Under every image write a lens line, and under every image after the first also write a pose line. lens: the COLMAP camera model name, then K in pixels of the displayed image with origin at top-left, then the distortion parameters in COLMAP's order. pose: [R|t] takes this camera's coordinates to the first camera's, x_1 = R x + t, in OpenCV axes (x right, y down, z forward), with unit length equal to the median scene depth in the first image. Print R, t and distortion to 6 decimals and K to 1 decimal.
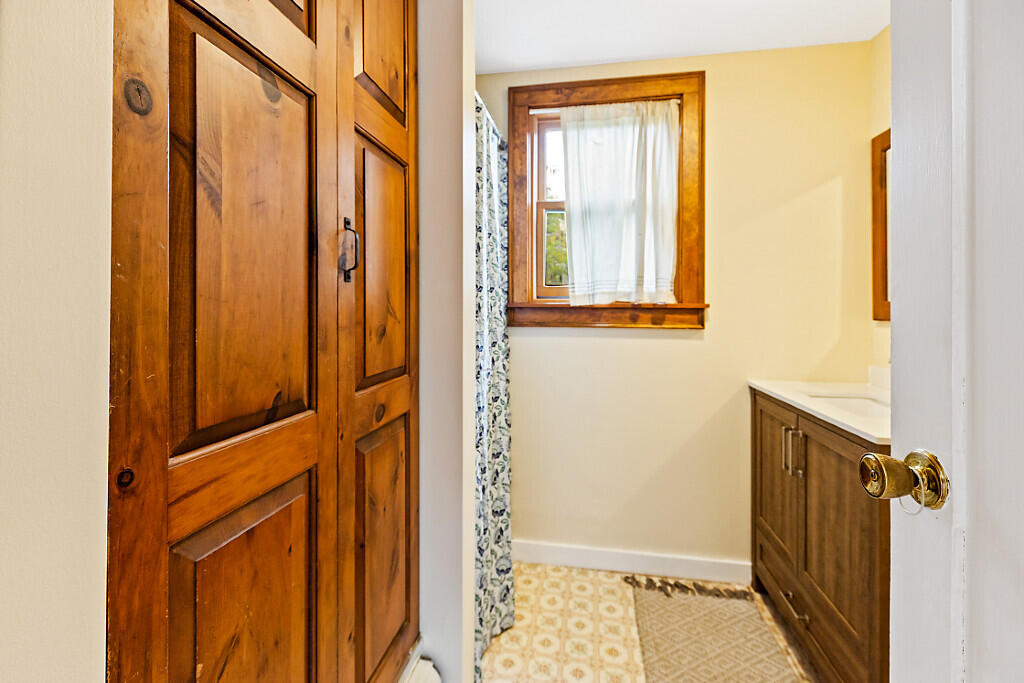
lens RADIAL K [[463.7, 0, 505.2], [0, 463.7, 312.3], [0, 0, 1]] dist [0.000877, -0.000003]
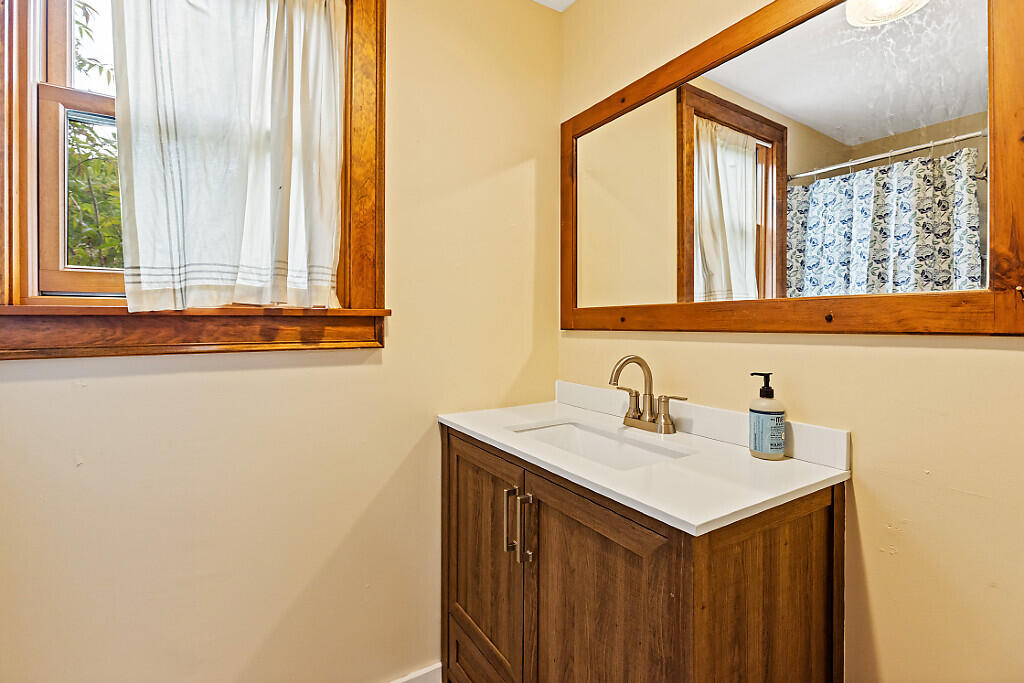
lens RADIAL K [[463.7, 0, 505.2], [0, 463.7, 312.3], [0, 0, 1]] dist [0.000877, -0.000003]
pose [[0.735248, 0.004586, 0.677783, 0.107971], [0.006760, 0.999878, -0.014098, -0.003872], [-0.677764, 0.014947, 0.735127, 0.395052]]
